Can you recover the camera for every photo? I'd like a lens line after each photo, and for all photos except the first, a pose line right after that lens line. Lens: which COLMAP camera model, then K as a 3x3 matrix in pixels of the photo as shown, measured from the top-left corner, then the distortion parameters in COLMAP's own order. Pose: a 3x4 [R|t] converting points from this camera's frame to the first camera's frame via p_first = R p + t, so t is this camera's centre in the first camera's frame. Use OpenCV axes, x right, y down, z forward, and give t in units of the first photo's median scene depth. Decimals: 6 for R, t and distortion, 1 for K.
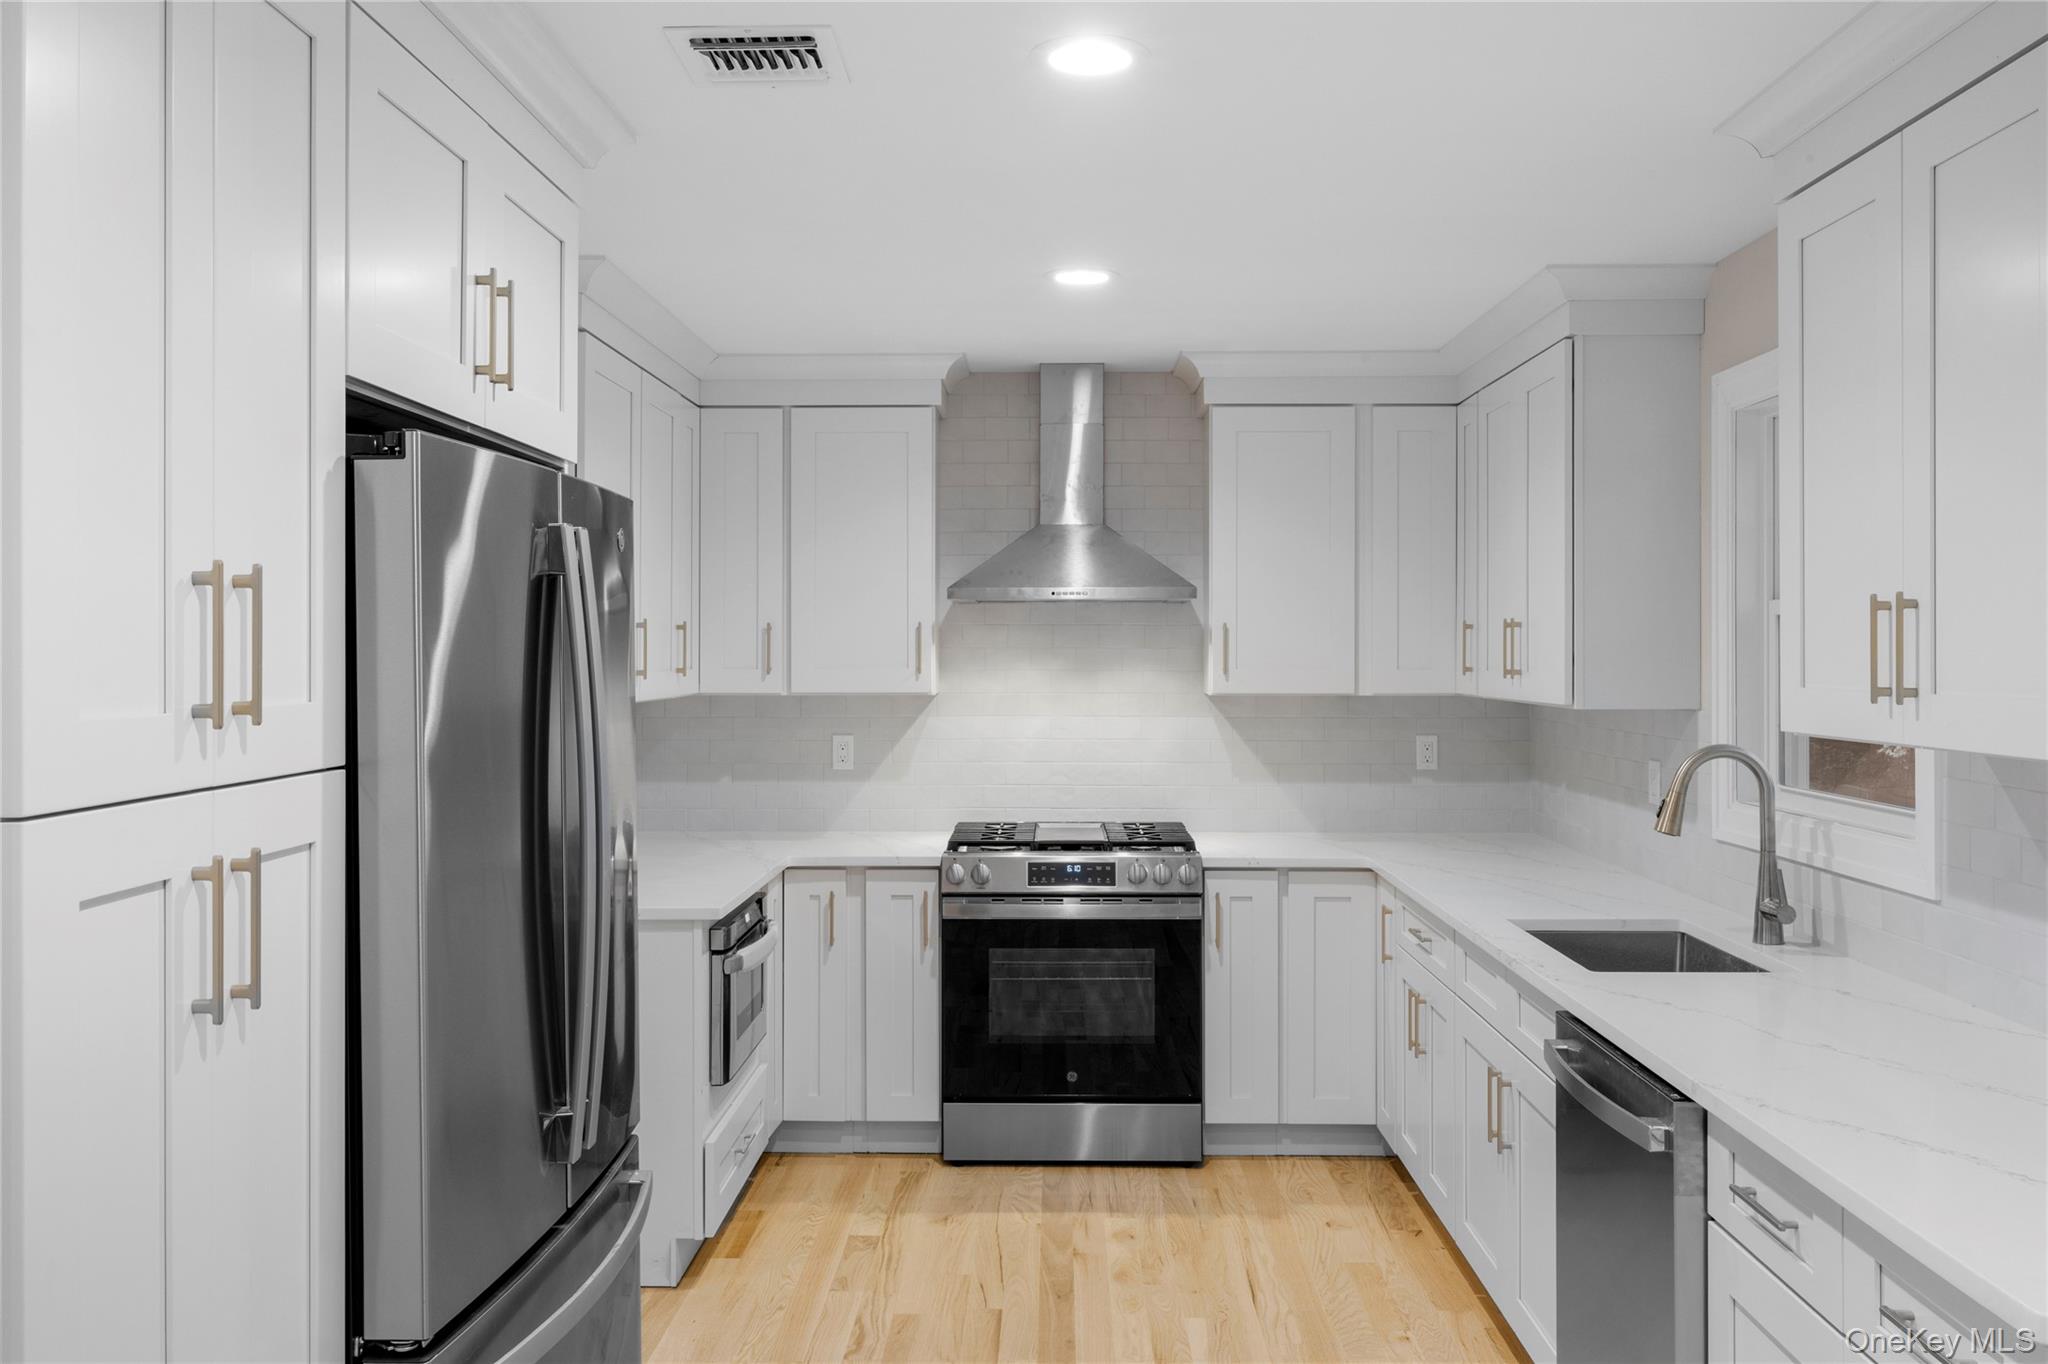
lens RADIAL K [[1660.1, 0, 1013.4], [0, 1660.1, 650.1], [0, 0, 1]] dist [0.001680, -0.000764]
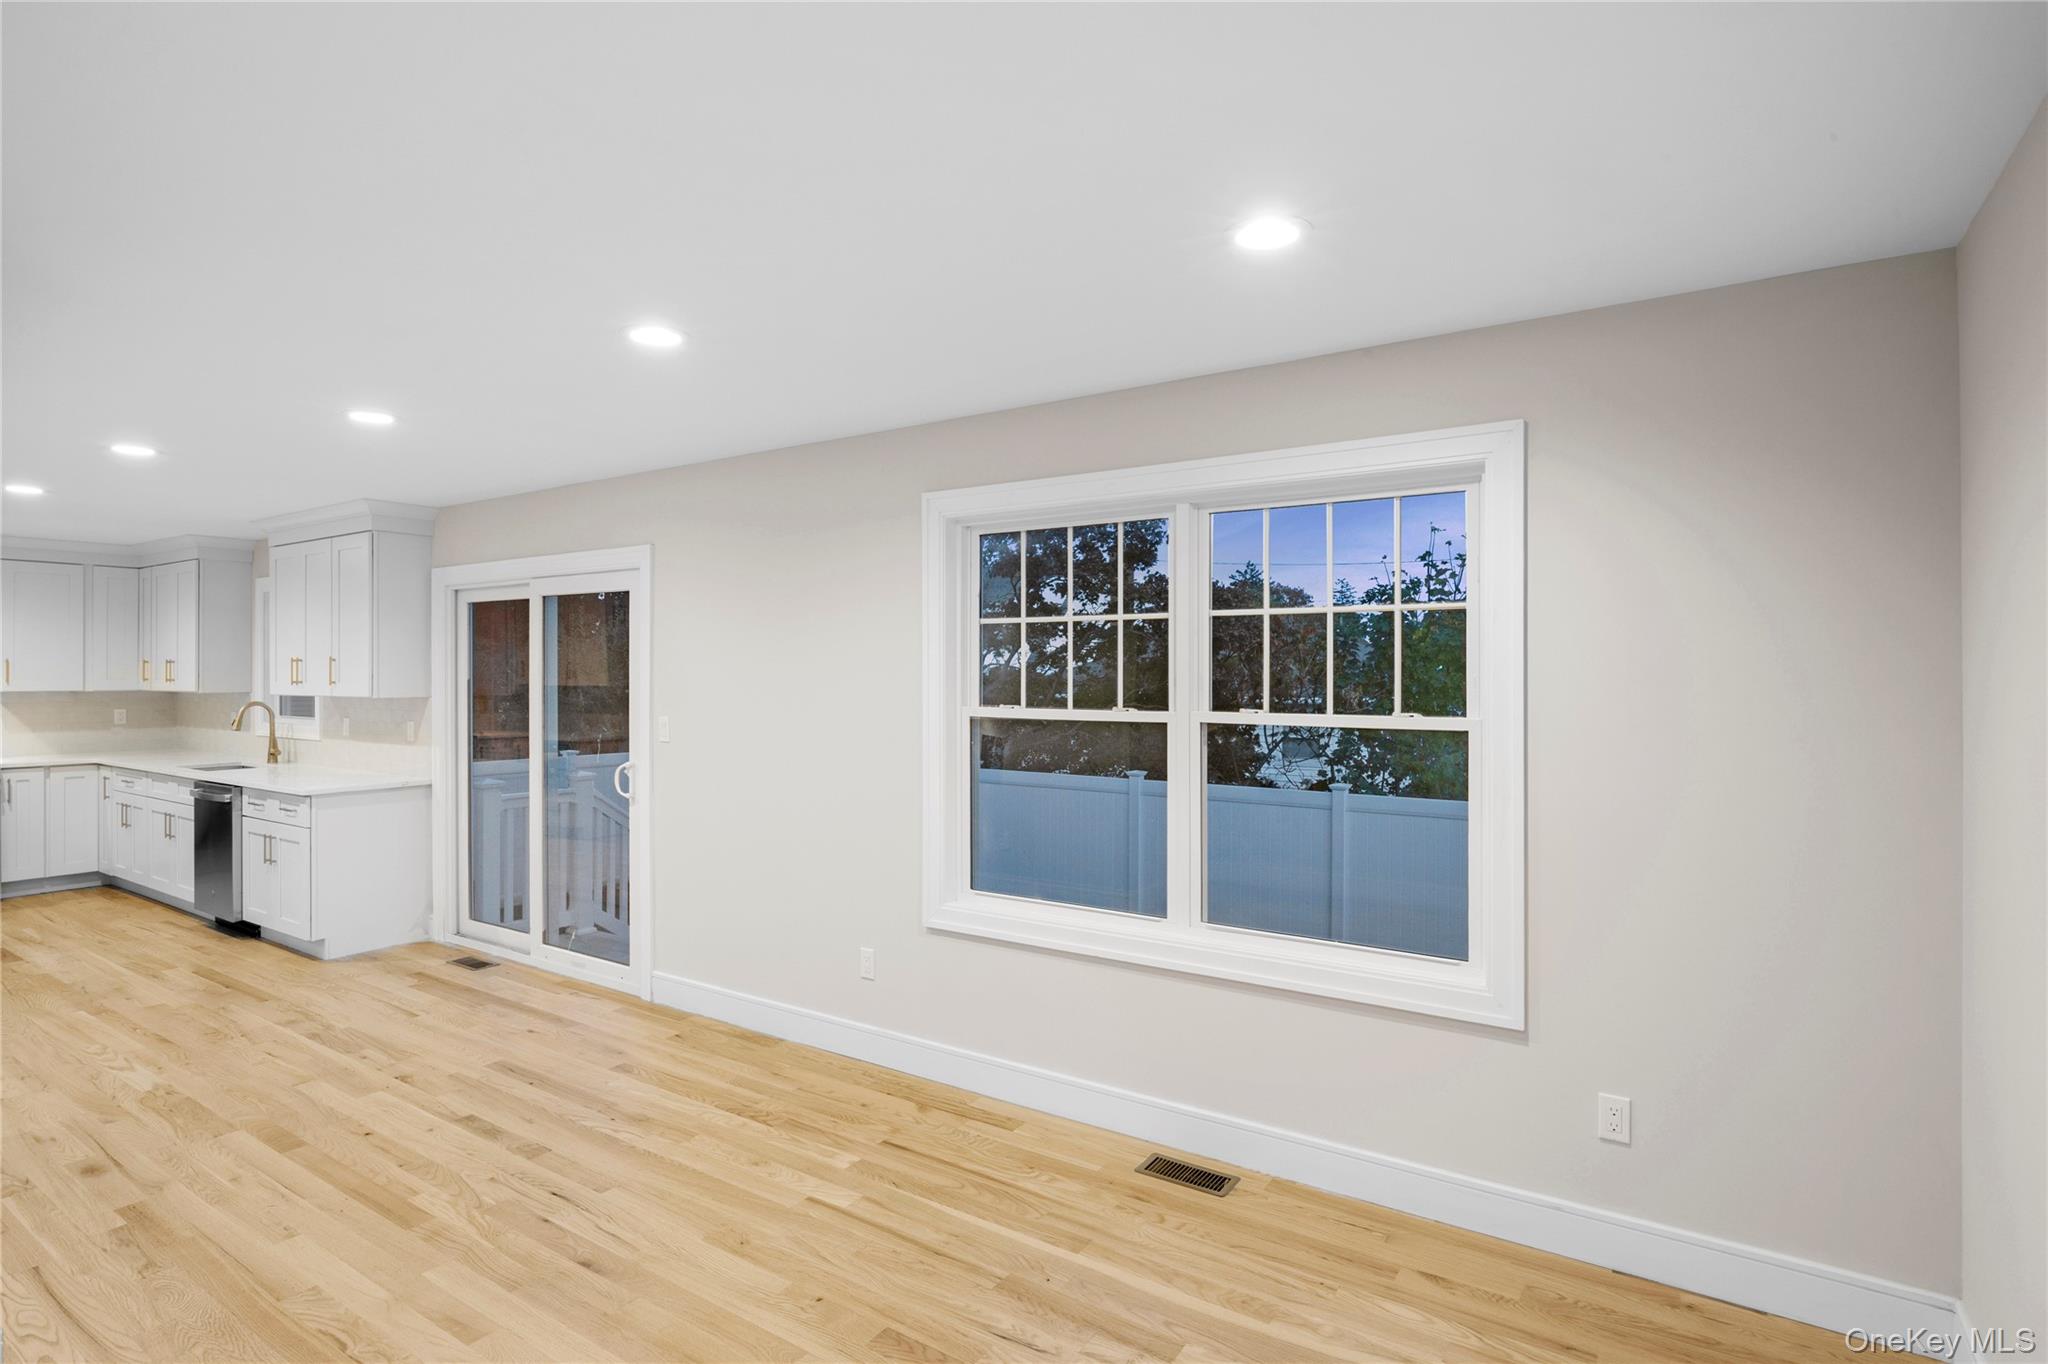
lens RADIAL K [[1017.1, 0, 1029.7], [0, 1017.1, 669.3], [0, 0, 1]] dist [-0.015844, -0.000271]
pose [[0.520695, 0.001307, 0.853742, -0.342905], [-0.000550, 0.999999, -0.001195, -0.002324], [-0.853743, 0.000153, 0.520695, -0.970402]]
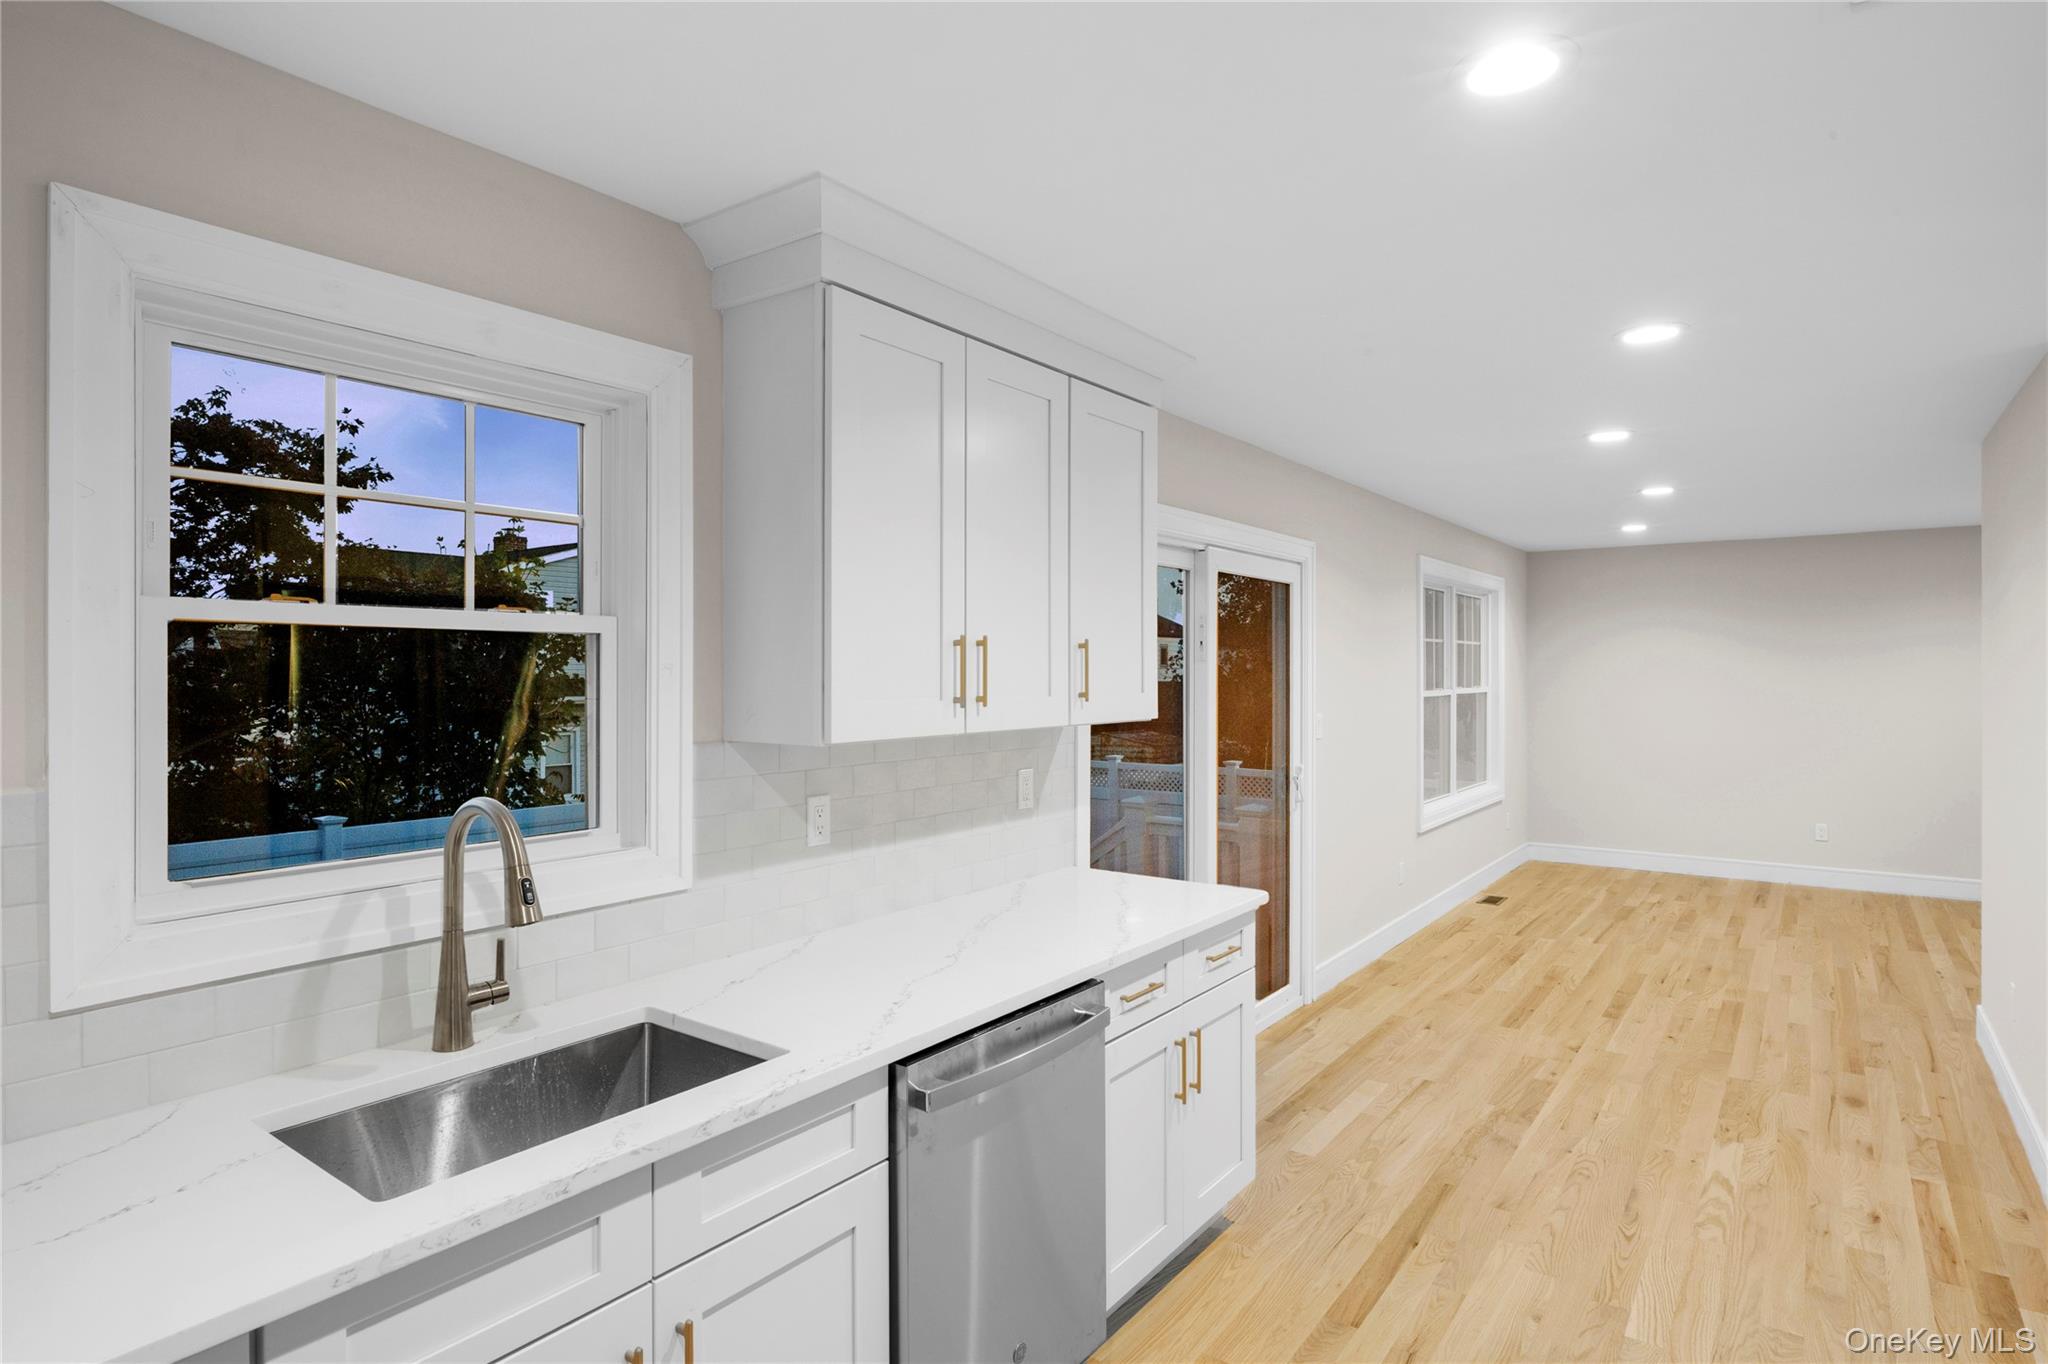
lens RADIAL K [[1079.8, 0, 1015.1], [0, 1079.8, 679.2], [0, 0, 1]] dist [-0.010677, 0.001794]
pose [[-0.817052, -0.001674, 0.576561, -0.044235], [0.002966, 0.999970, 0.007106, -0.000699], [-0.576556, 0.007516, -0.817023, 0.970172]]
